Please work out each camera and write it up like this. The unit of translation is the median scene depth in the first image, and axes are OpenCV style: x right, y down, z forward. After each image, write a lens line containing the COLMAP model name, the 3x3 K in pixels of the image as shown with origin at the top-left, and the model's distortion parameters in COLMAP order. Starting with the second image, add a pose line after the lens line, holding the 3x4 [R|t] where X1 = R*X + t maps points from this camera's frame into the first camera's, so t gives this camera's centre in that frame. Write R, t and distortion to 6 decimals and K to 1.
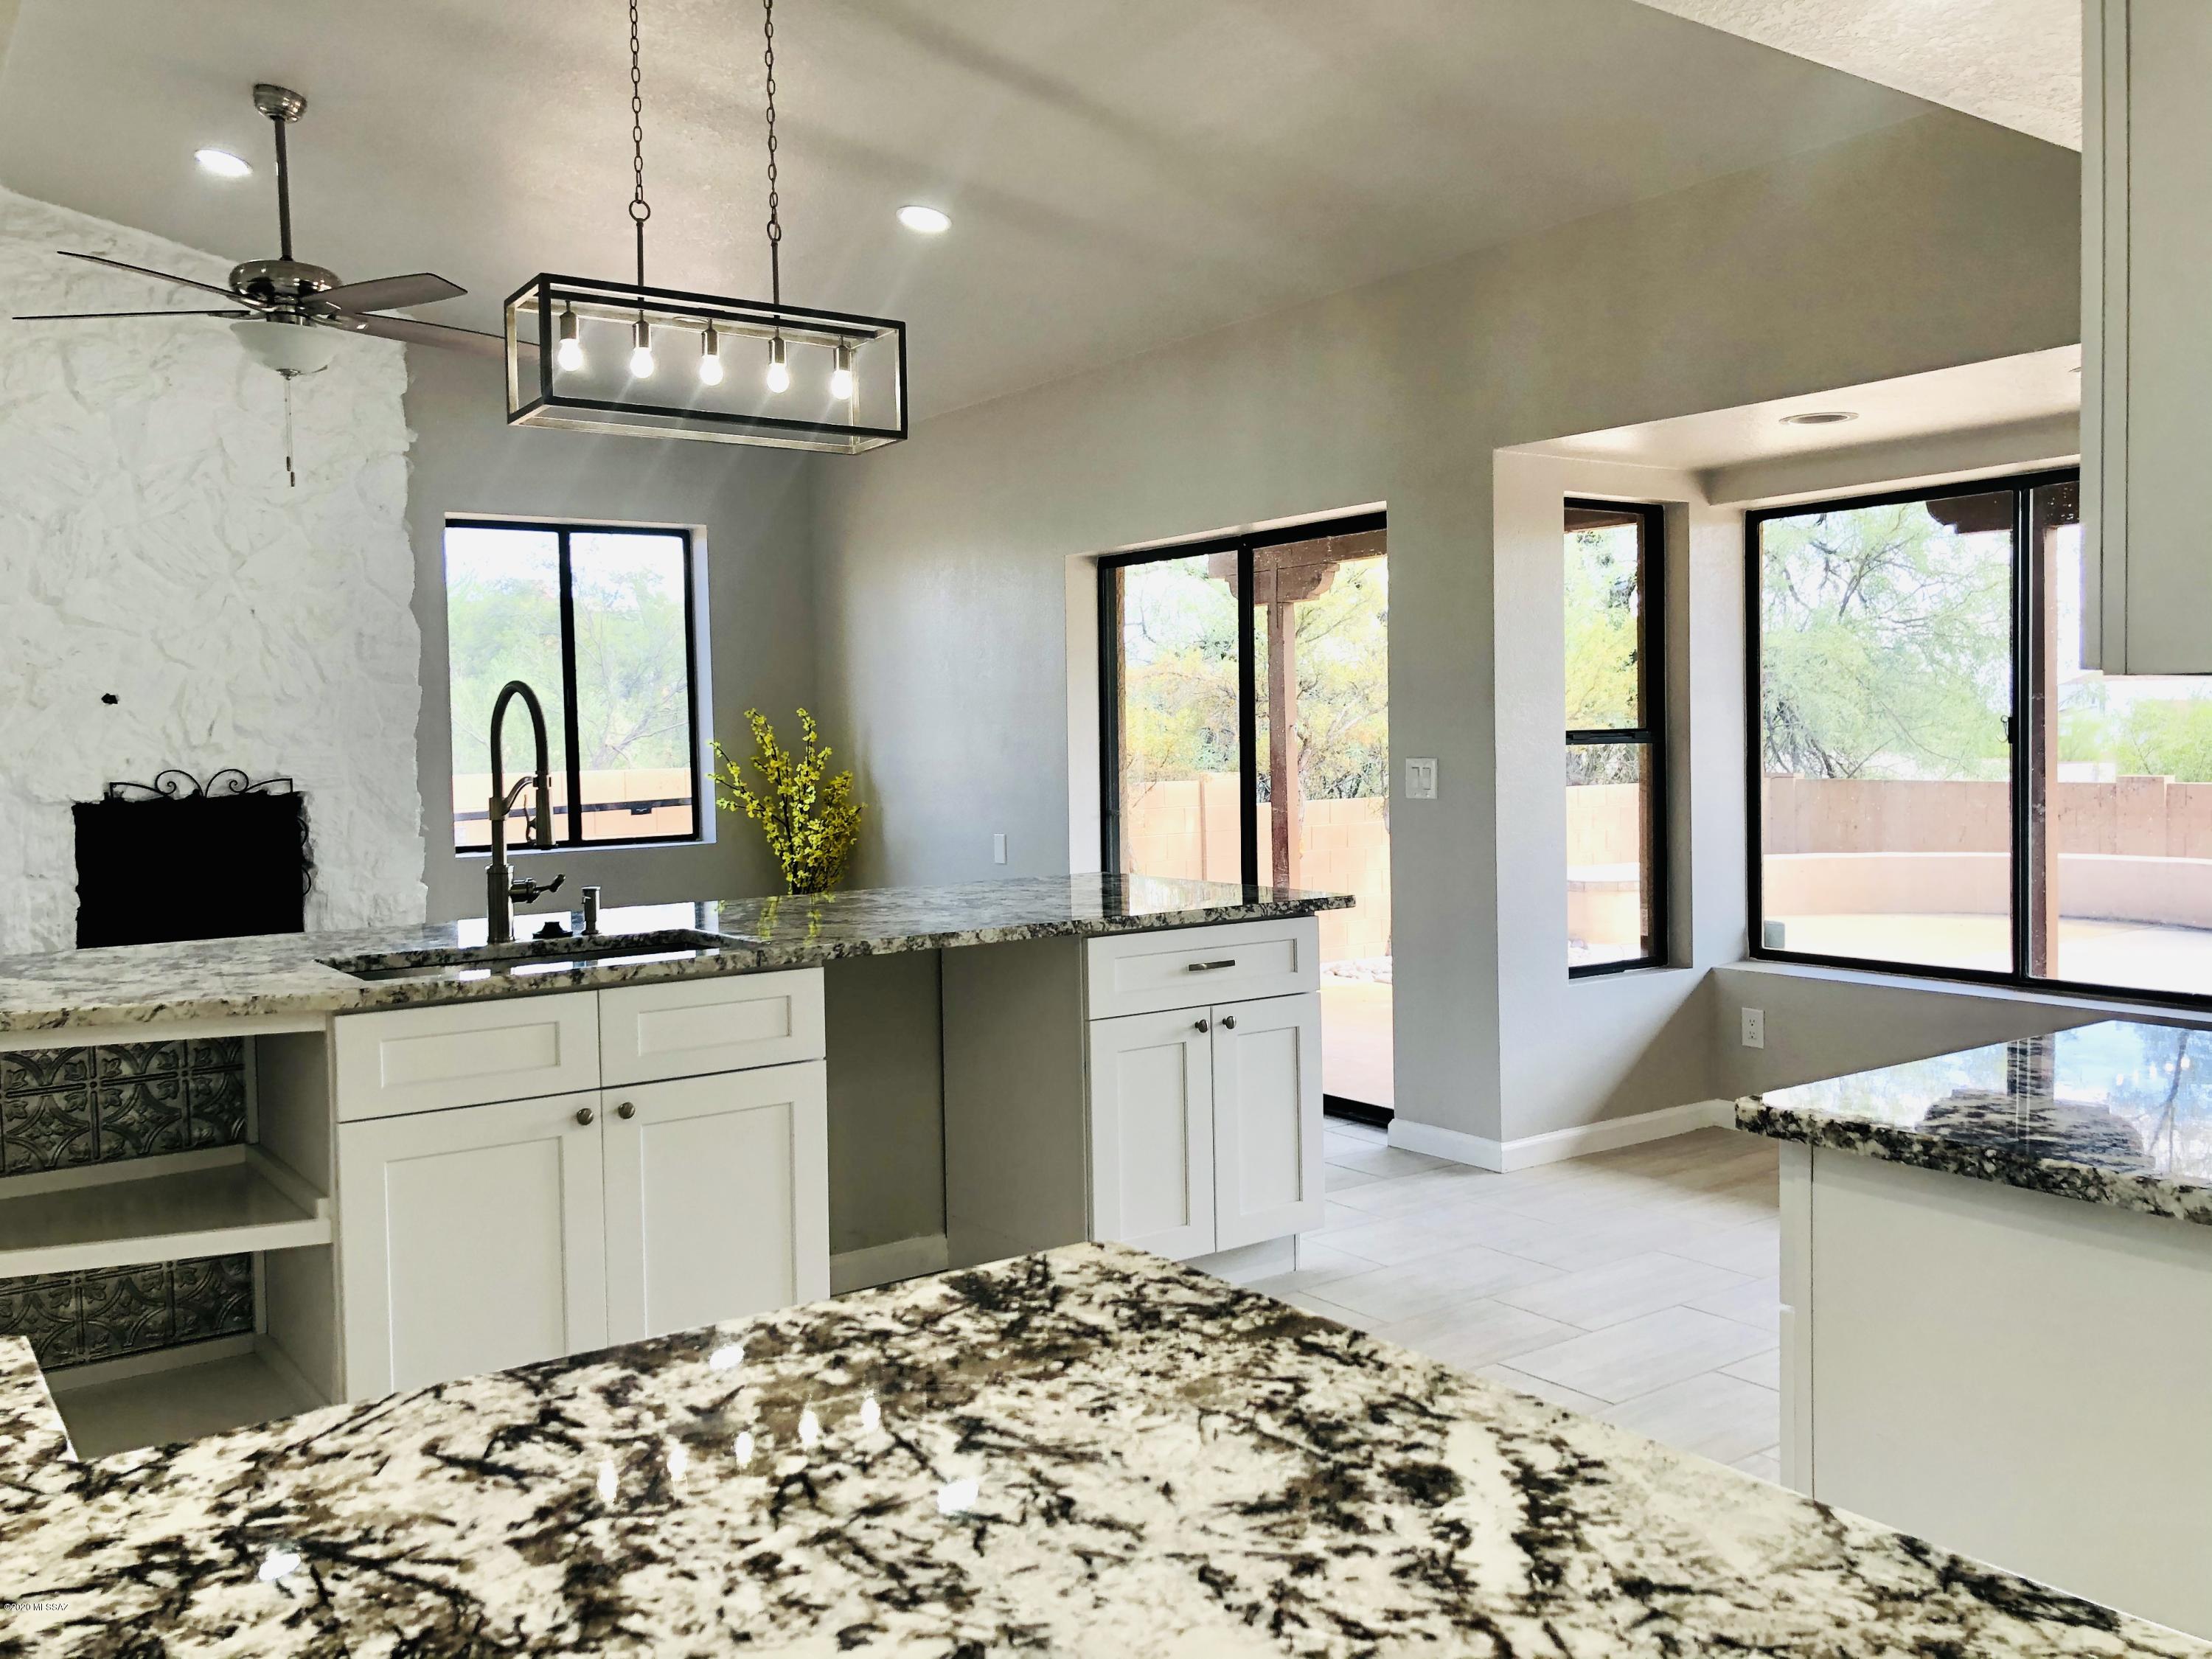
lens RADIAL K [[1806.9, 0, 1106.0], [0, 1806.9, 829.5], [0, 0, 1]] dist [0.054198, -0.066088]
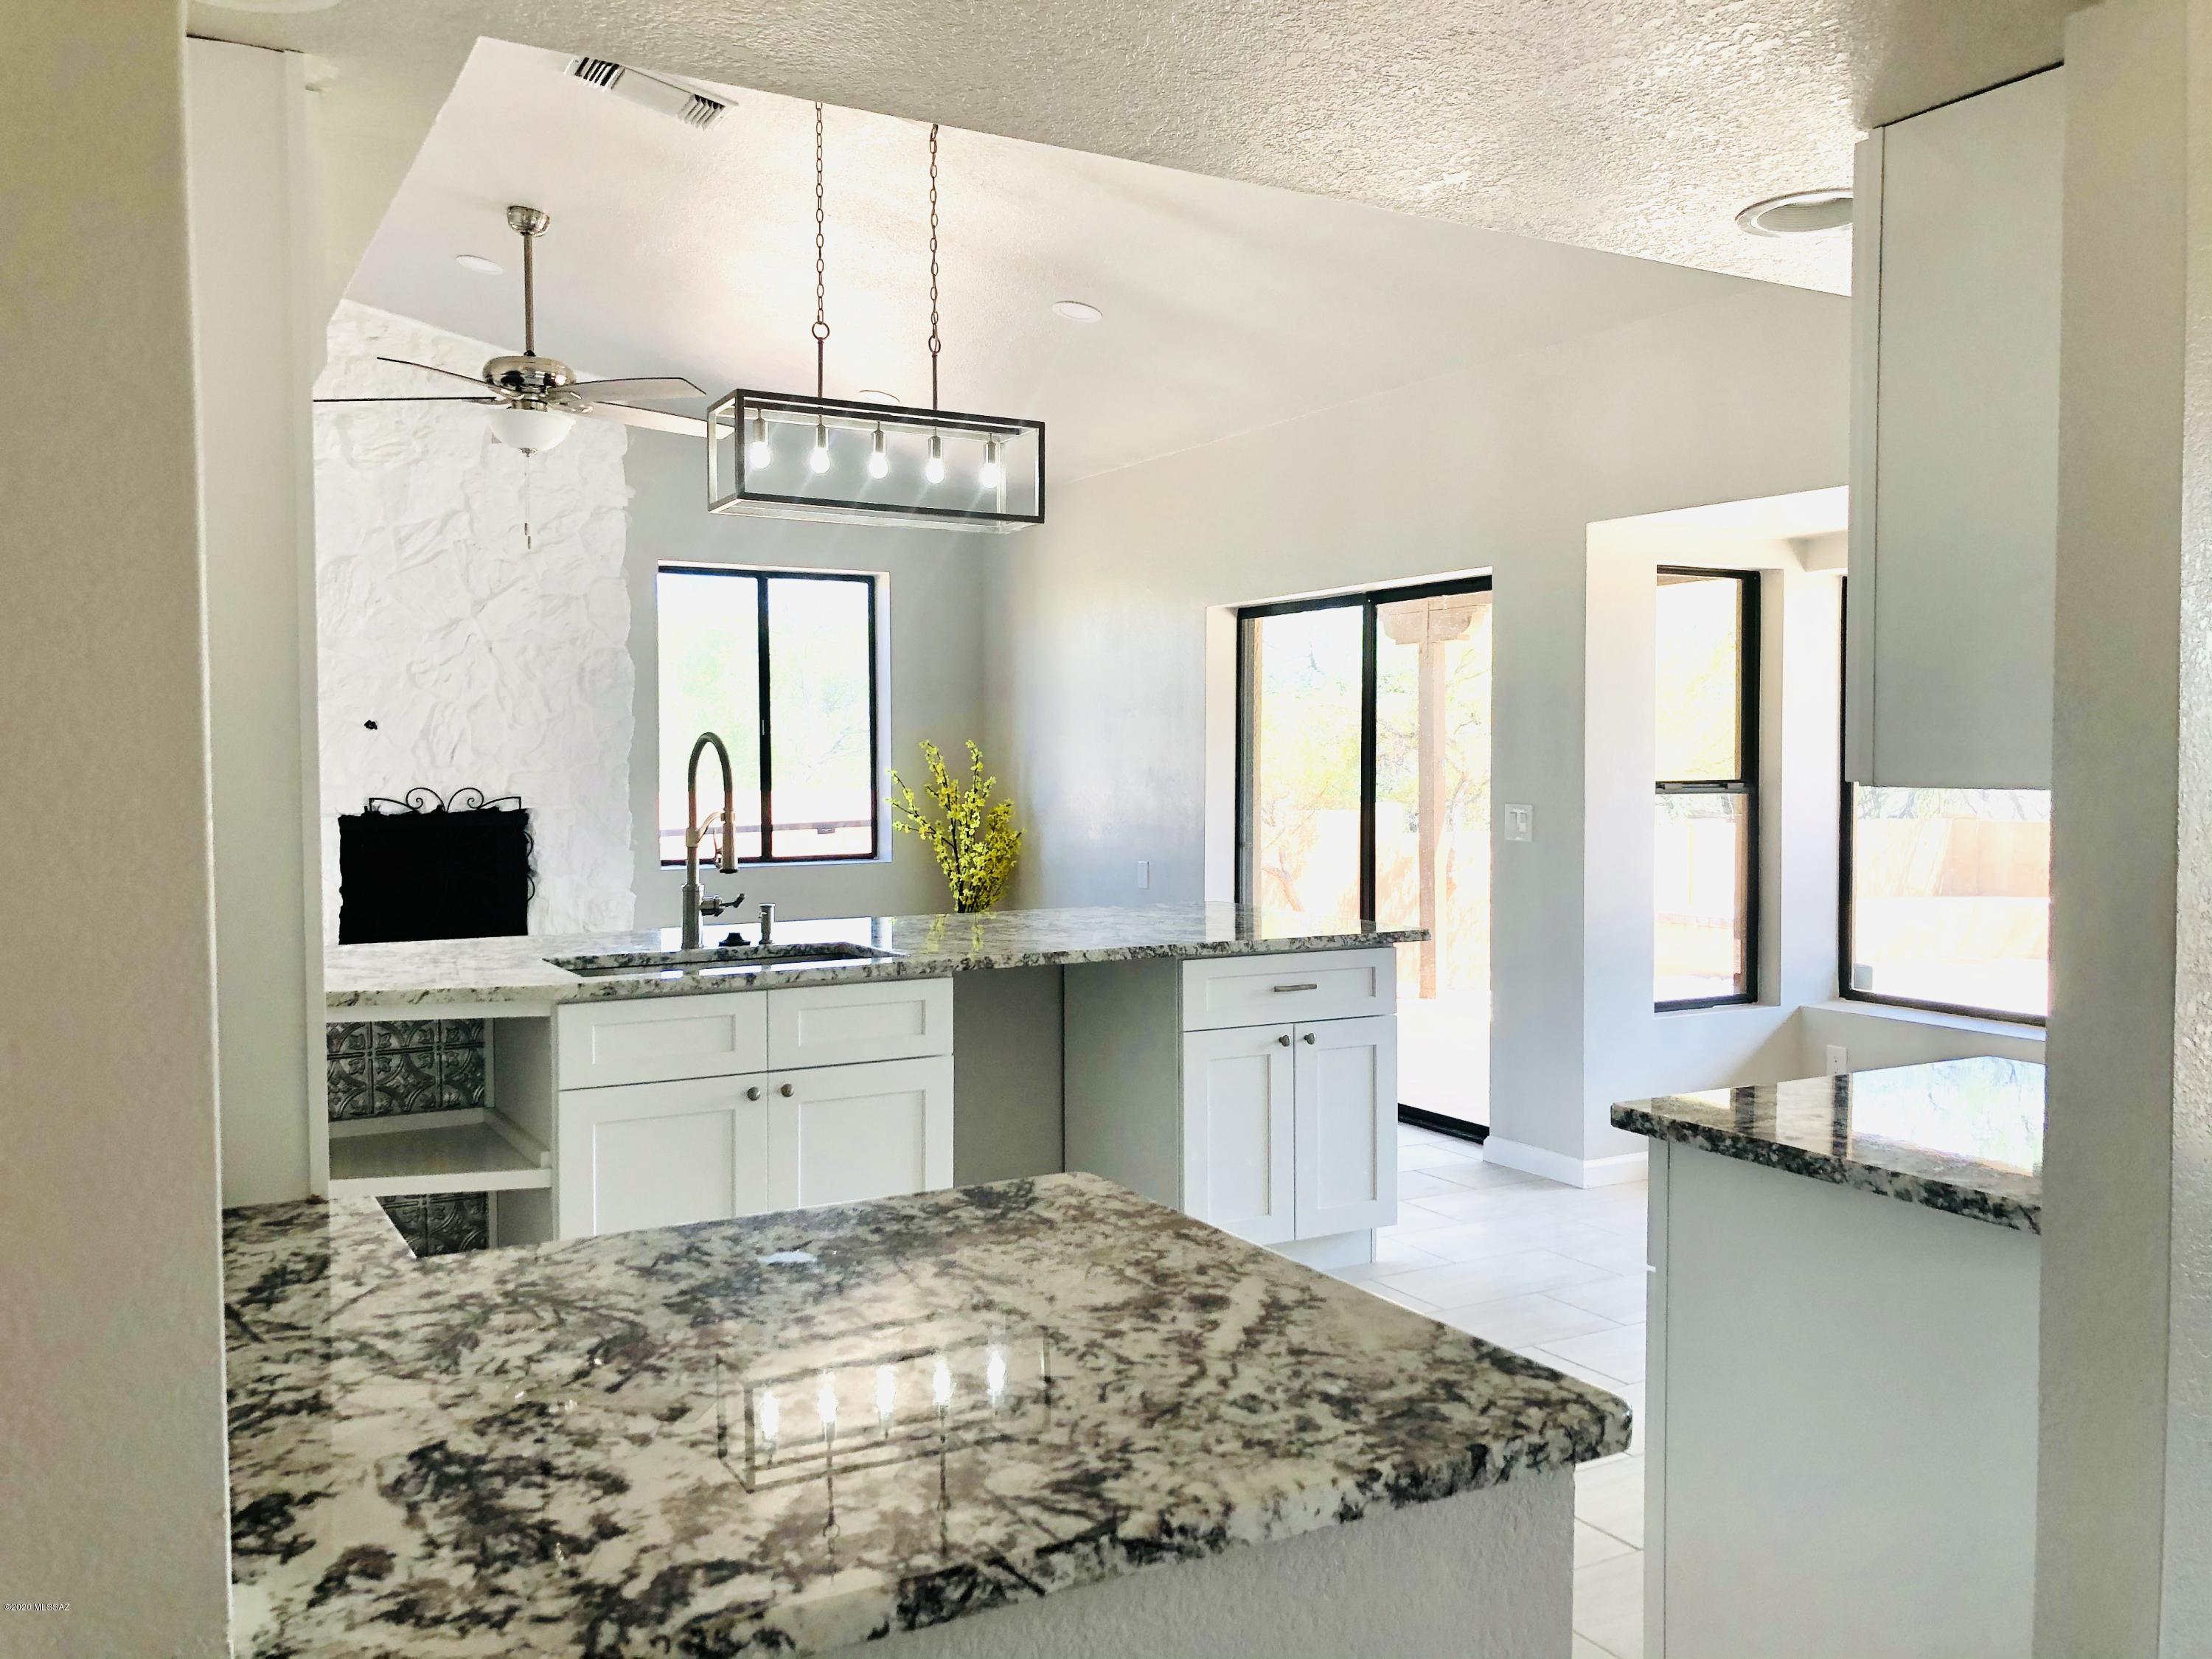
lens RADIAL K [[1789.3, 0, 1096.5], [0, 1789.3, 843.0], [0, 0, 1]] dist [0.178868, -0.523548]
pose [[0.993833, 0.023230, -0.108425, 0.064089], [-0.023527, 0.999722, -0.001463, -0.012978], [0.108361, 0.004005, 0.994104, -0.166026]]
